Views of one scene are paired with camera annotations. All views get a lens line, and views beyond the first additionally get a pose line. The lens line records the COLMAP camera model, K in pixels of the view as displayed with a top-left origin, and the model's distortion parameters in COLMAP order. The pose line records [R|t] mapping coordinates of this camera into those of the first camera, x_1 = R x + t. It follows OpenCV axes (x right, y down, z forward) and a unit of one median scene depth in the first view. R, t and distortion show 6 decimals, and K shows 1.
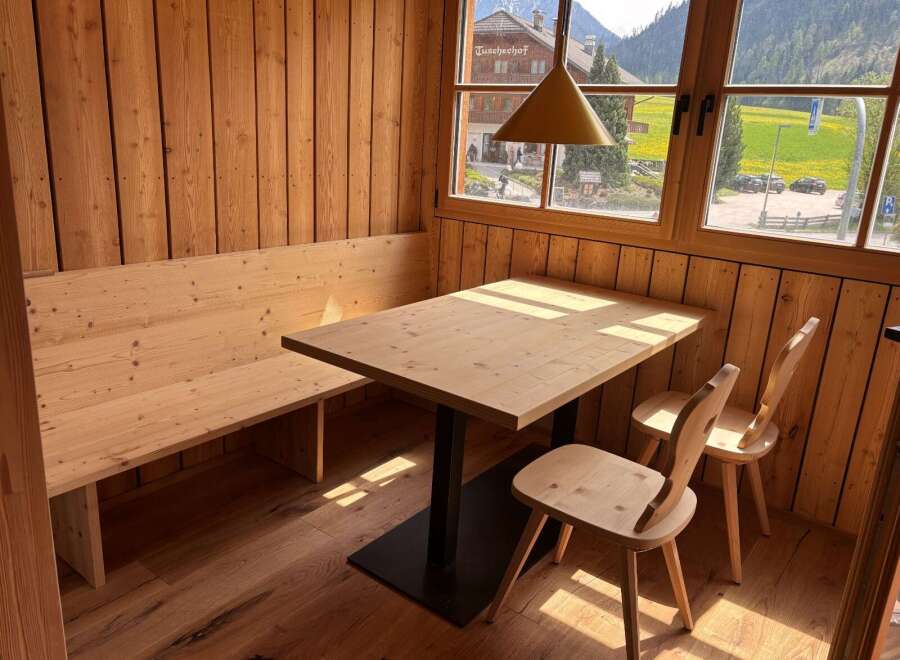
lens RADIAL K [[680.6, 0, 456.0], [0, 680.6, 329.2], [0, 0, 1]] dist [-0.007069, -0.009480]
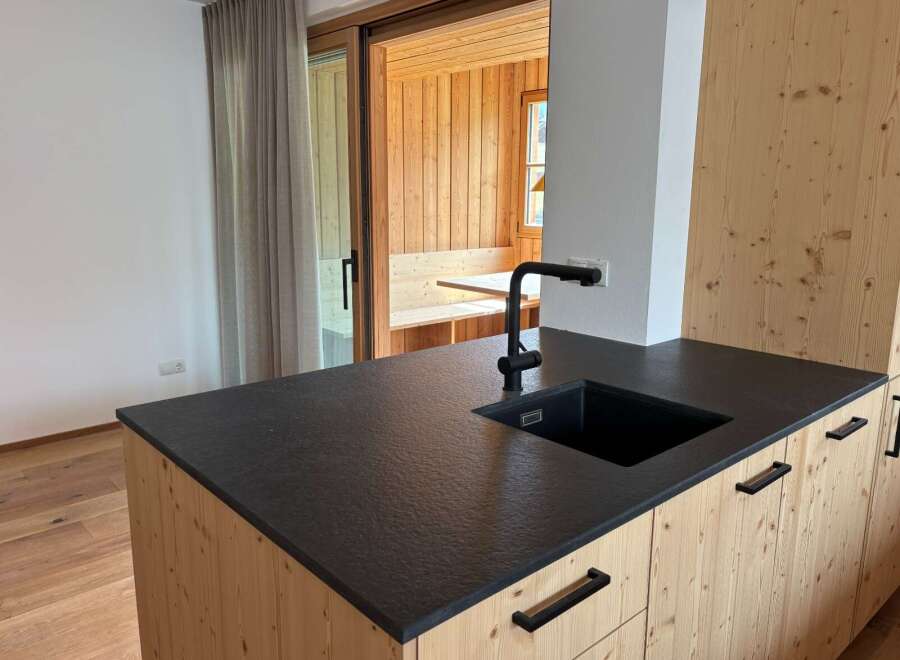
lens RADIAL K [[680.6, 0, 447.5], [0, 680.6, 330.7], [0, 0, 1]] dist [-0.007069, -0.009480]
pose [[0.980007, -0.010177, -0.198704, 0.156495], [-0.006236, 0.996629, -0.081802, 0.246329], [0.198866, 0.081406, 0.976640, -0.820589]]
